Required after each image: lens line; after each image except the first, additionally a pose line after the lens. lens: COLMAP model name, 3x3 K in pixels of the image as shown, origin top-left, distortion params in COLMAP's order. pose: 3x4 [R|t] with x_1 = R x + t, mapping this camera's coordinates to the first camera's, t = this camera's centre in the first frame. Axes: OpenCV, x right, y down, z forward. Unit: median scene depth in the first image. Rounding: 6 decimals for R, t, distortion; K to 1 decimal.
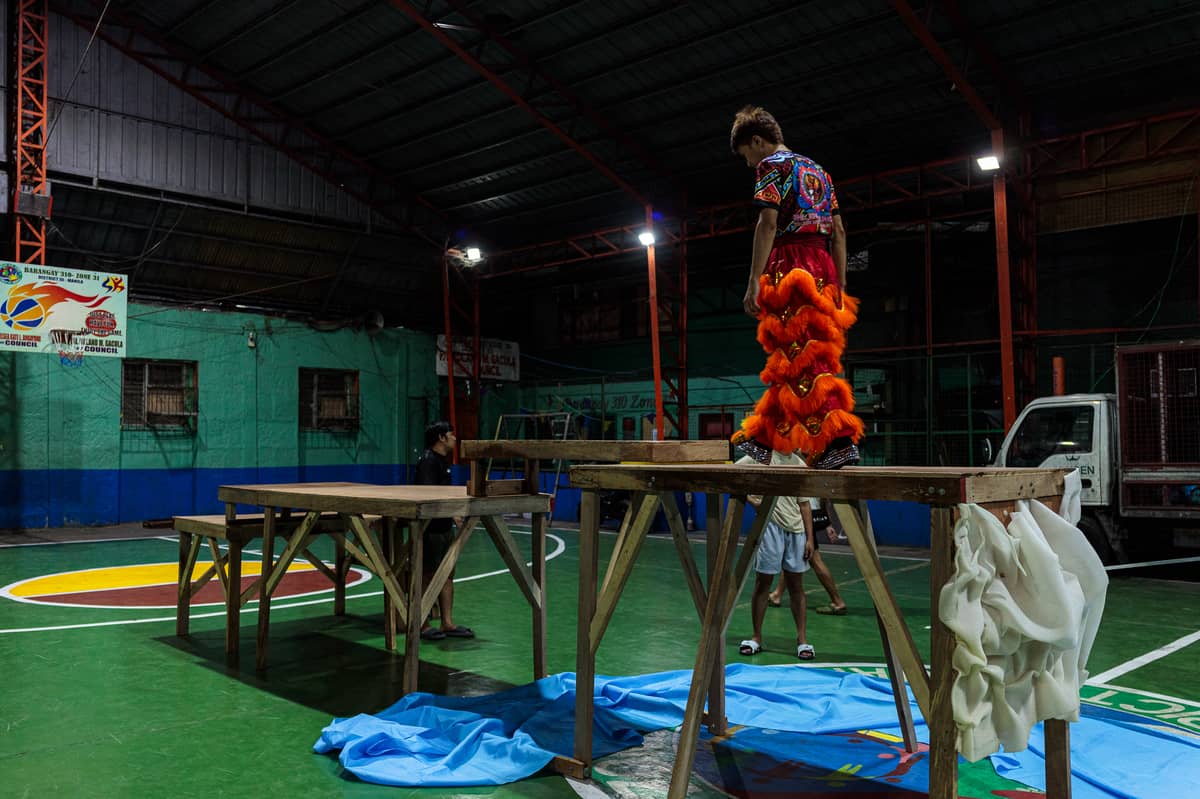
lens RADIAL K [[1026.7, 0, 572.0], [0, 1026.7, 416.0], [0, 0, 1]] dist [-0.007318, -0.003573]
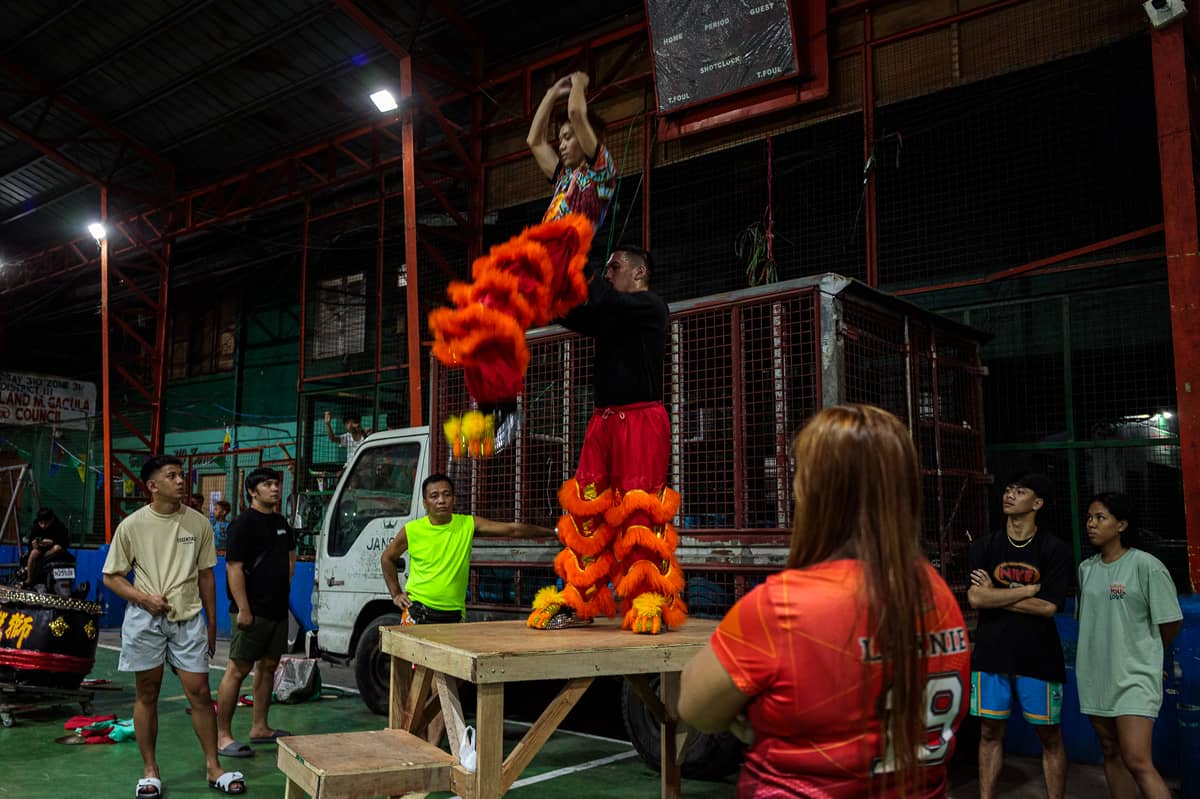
lens RADIAL K [[1048.0, 0, 600.0], [0, 1048.0, 399.5], [0, 0, 1]] dist [-0.012370, -0.013104]
pose [[0.995864, 0.019273, 0.088790, 0.370159], [-0.011258, 0.995887, -0.089902, 0.013706], [-0.090158, 0.088531, 0.991985, 0.223651]]
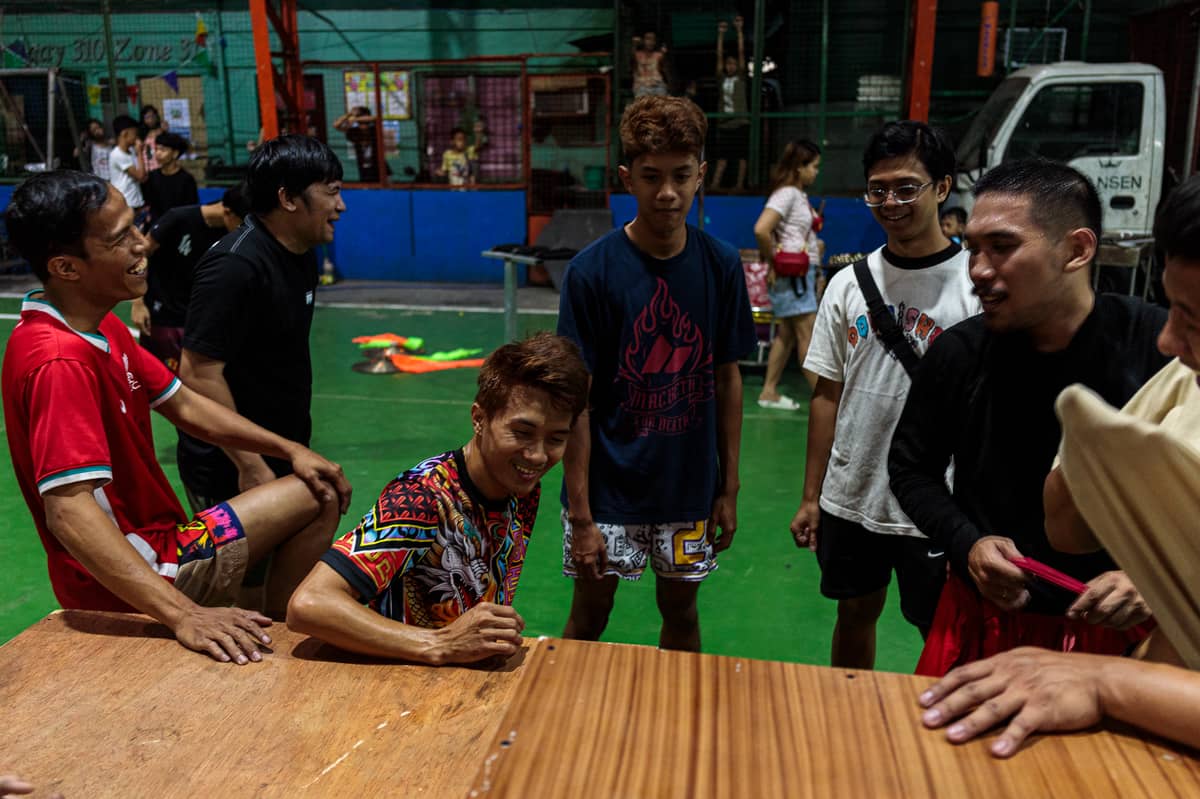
lens RADIAL K [[1026.7, 0, 572.0], [0, 1026.7, 416.0], [0, 0, 1]] dist [-0.007318, -0.003573]
pose [[0.797230, -0.180773, 0.575973, -0.131341], [-0.014156, 0.948250, 0.317209, -0.006178], [-0.603509, -0.261042, 0.753415, 0.442613]]
